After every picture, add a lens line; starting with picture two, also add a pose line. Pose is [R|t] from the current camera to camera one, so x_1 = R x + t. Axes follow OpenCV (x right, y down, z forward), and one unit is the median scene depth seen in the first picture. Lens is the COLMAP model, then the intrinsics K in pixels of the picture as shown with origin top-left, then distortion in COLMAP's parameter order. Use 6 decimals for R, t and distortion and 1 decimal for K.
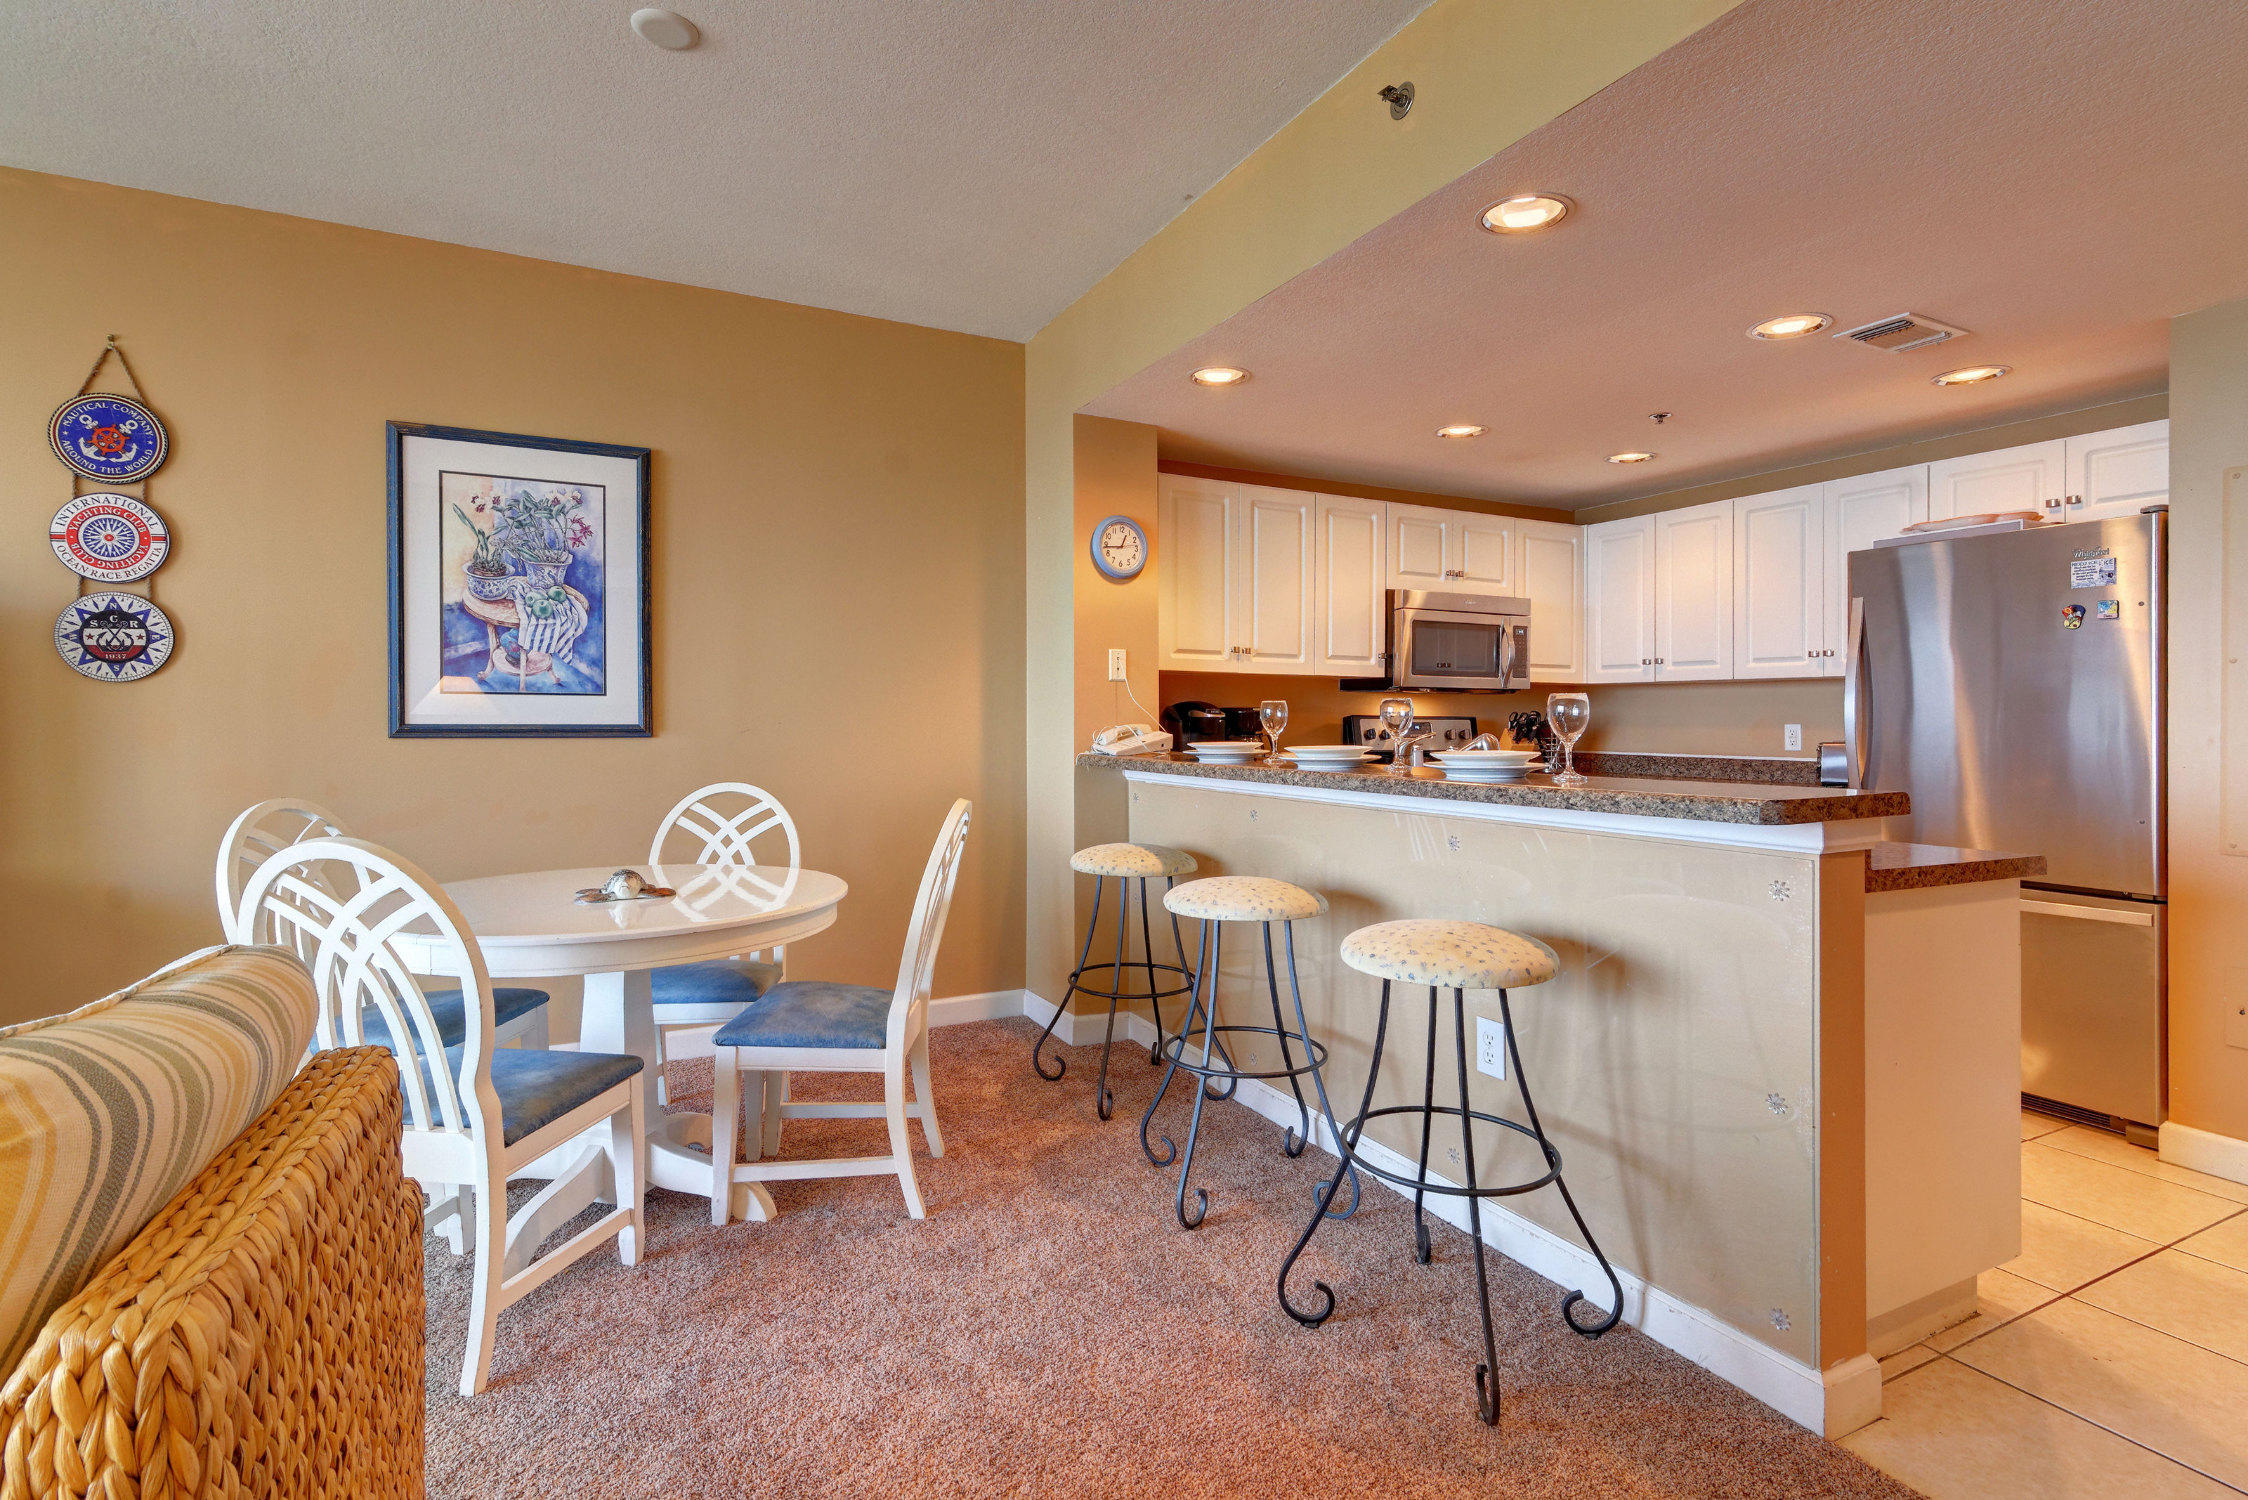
lens RADIAL K [[1093.3, 0, 1128.5], [0, 1093.3, 719.6], [0, 0, 1]] dist [0.004386, -0.001132]
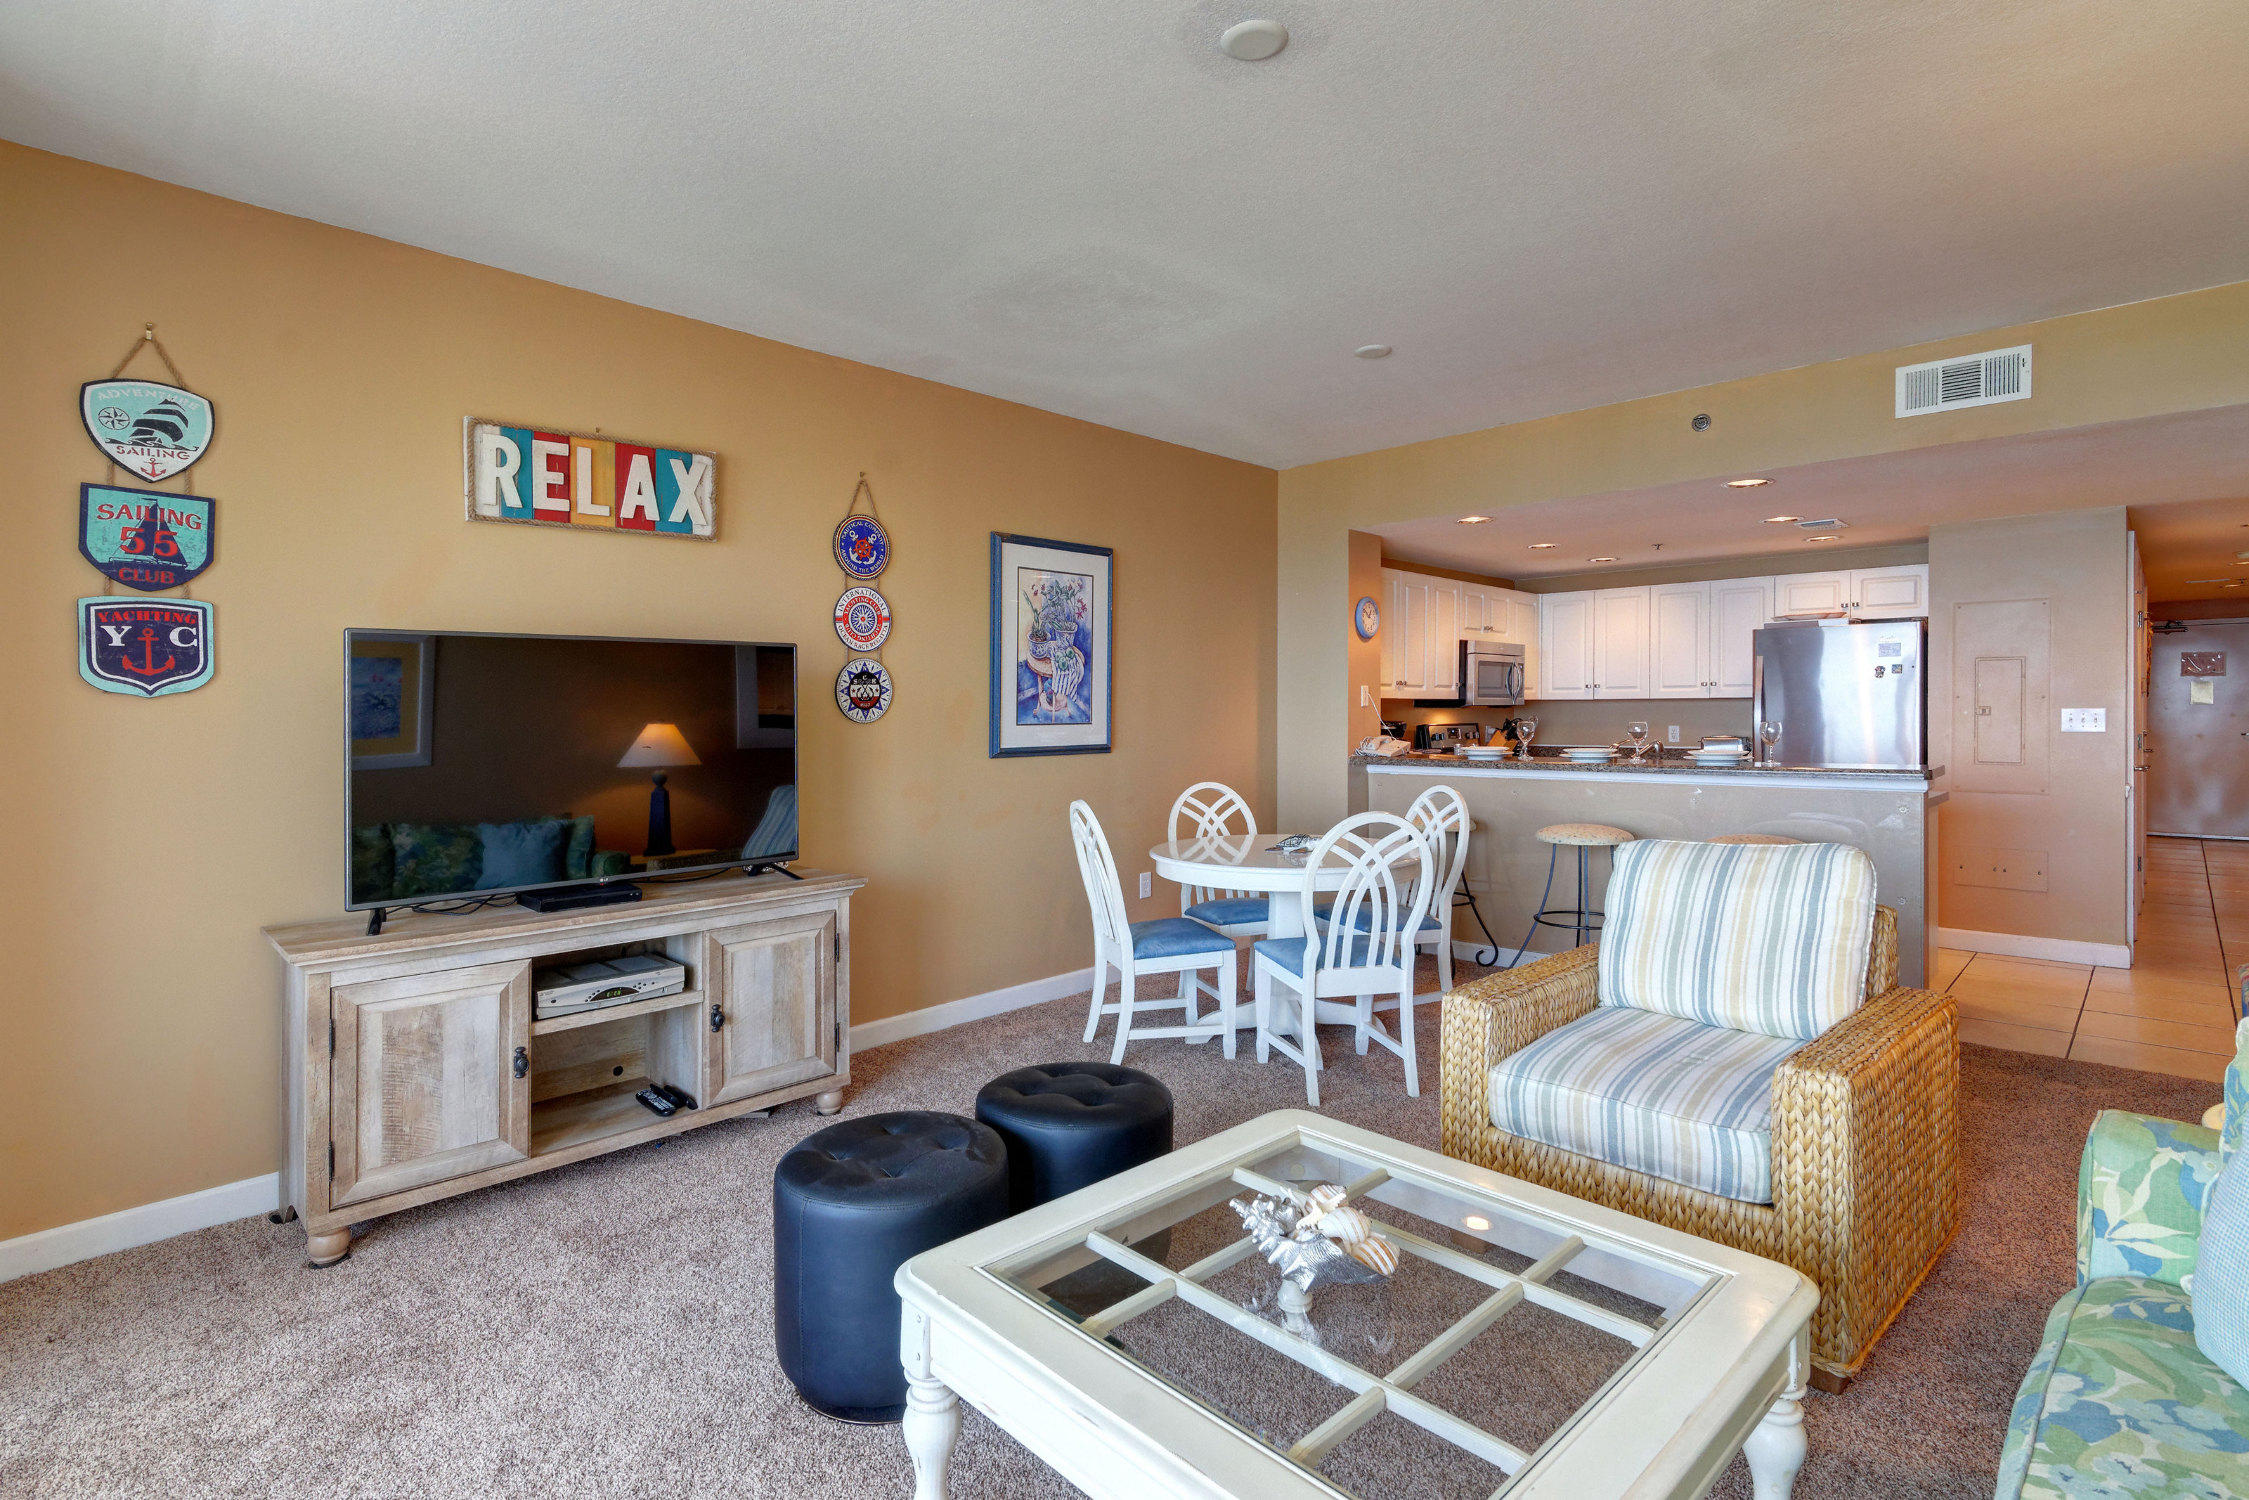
lens RADIAL K [[1093.8, 0, 1129.0], [0, 1093.8, 719.6], [0, 0, 1]] dist [0.004386, -0.001132]
pose [[0.945994, -0.016086, 0.323786, -1.047786], [0.014535, 0.999868, 0.007207, -0.043802], [-0.323859, -0.002112, 0.946103, -0.408924]]
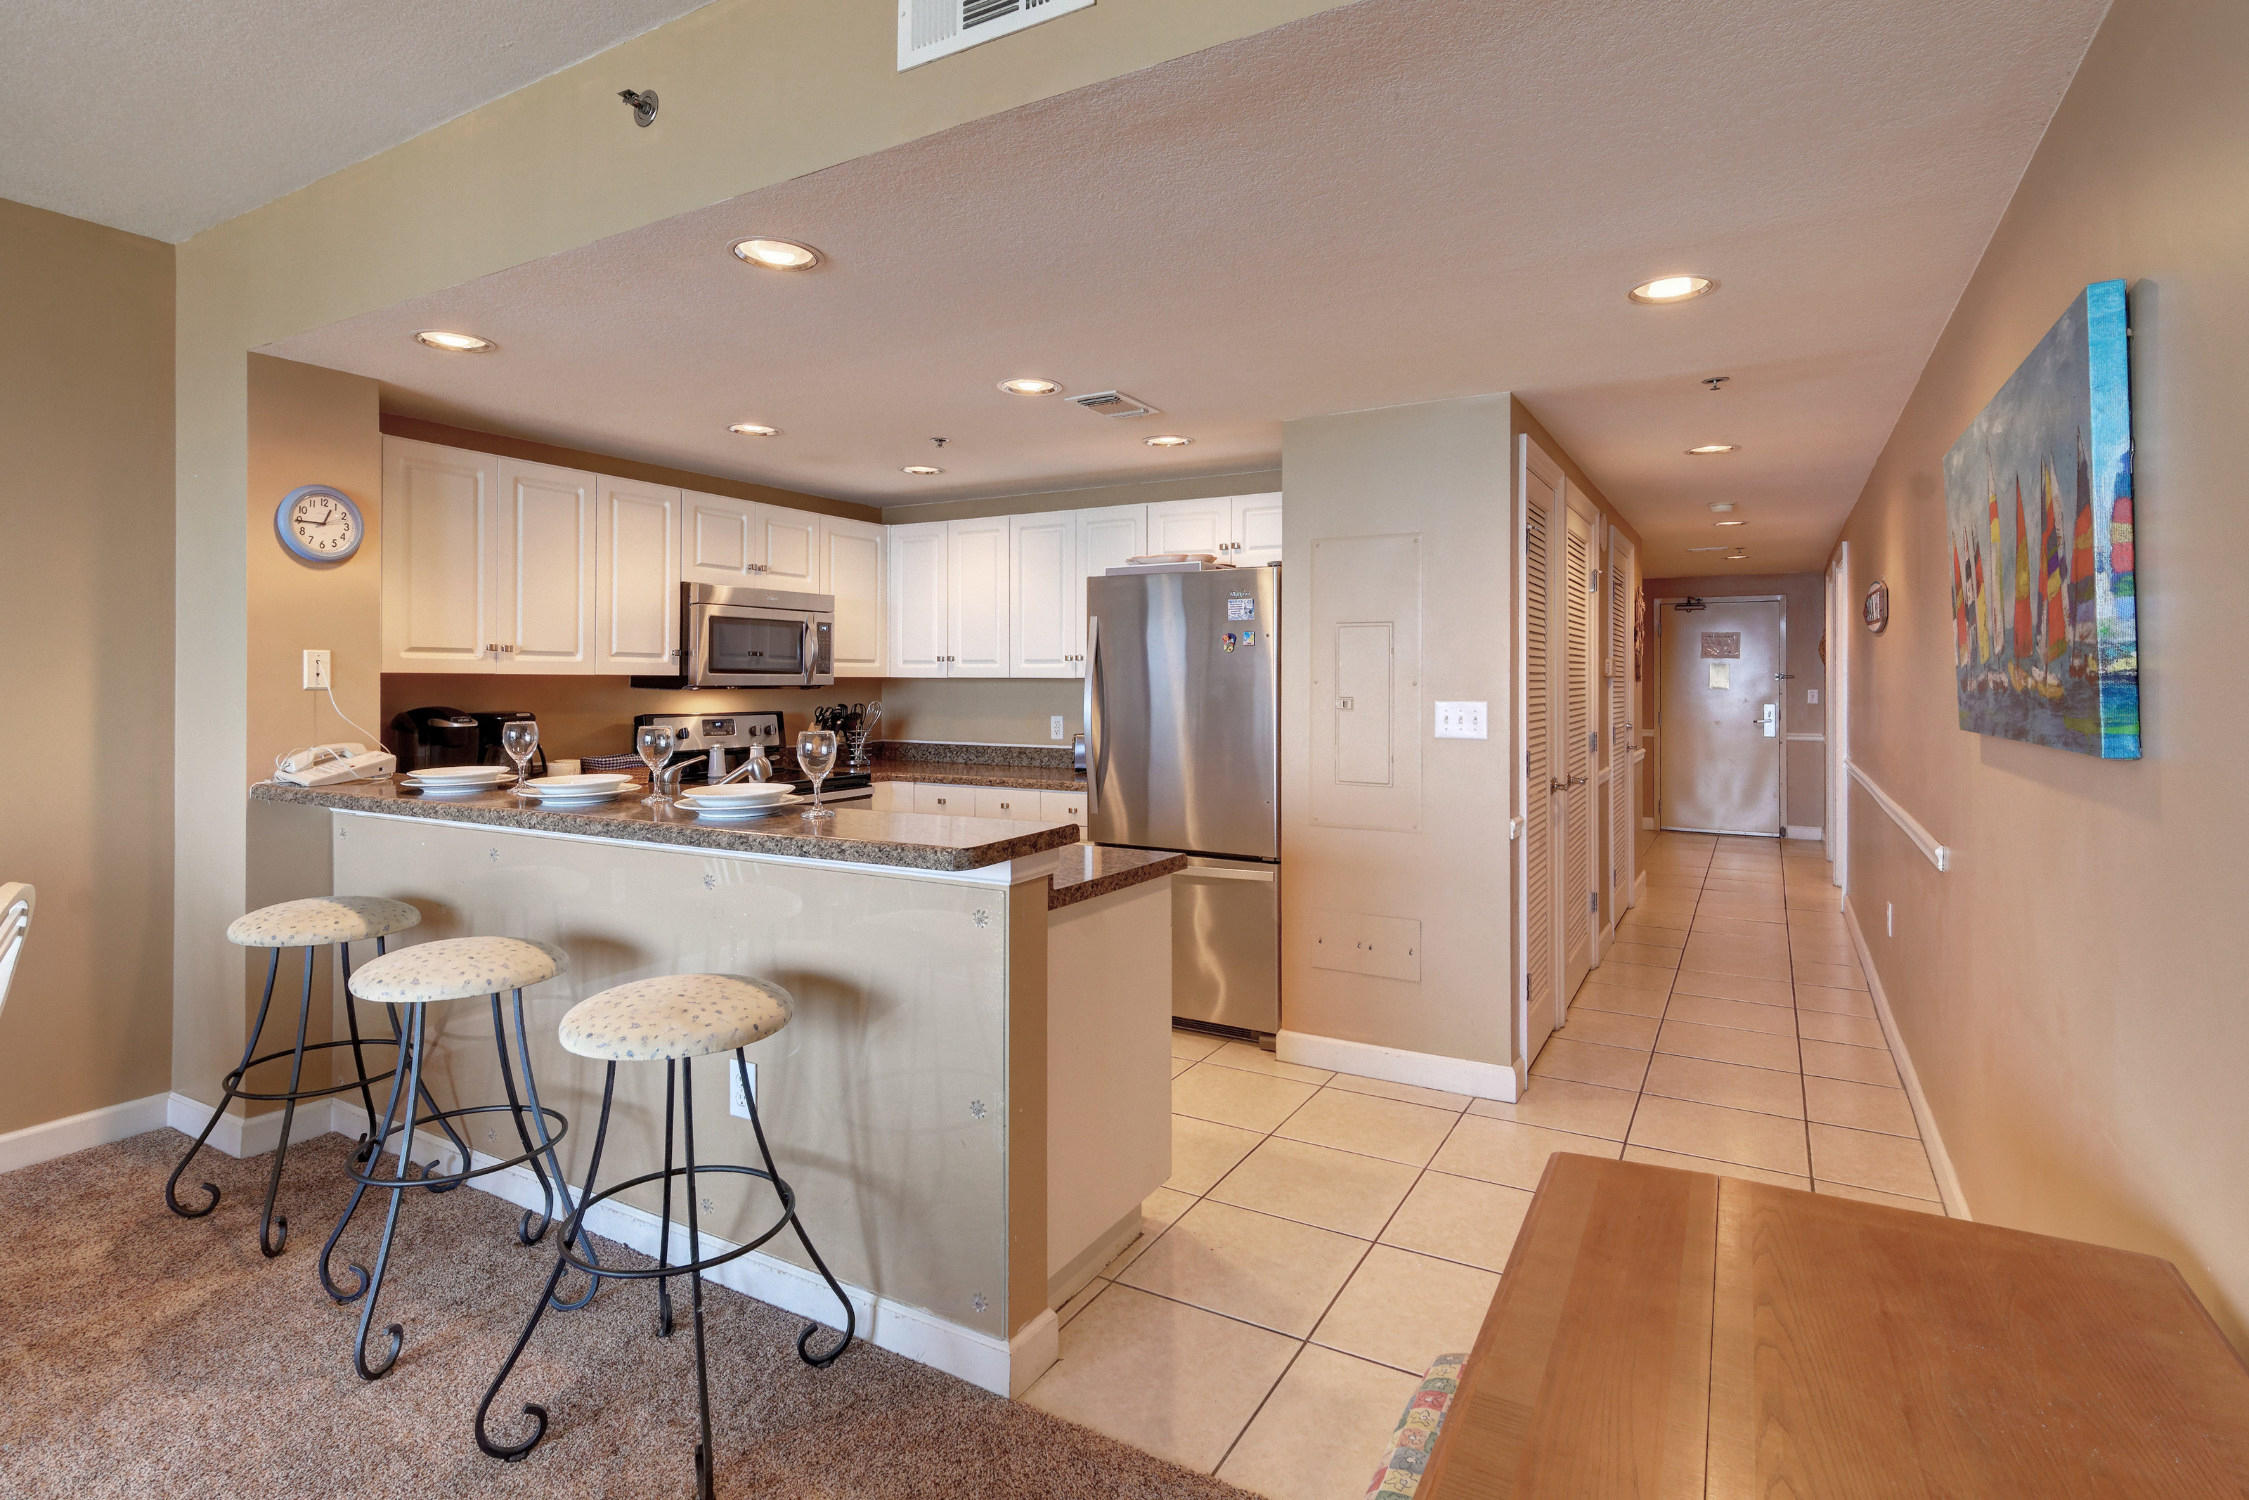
lens RADIAL K [[1112.2, 0, 1128.5], [0, 1112.2, 676.8], [0, 0, 1]] dist [0.003540, -0.001036]
pose [[0.837767, -0.000131, 0.546028, 0.053966], [0.003267, 0.999983, -0.004773, -0.048631], [-0.546019, 0.005782, 0.837753, -0.024506]]
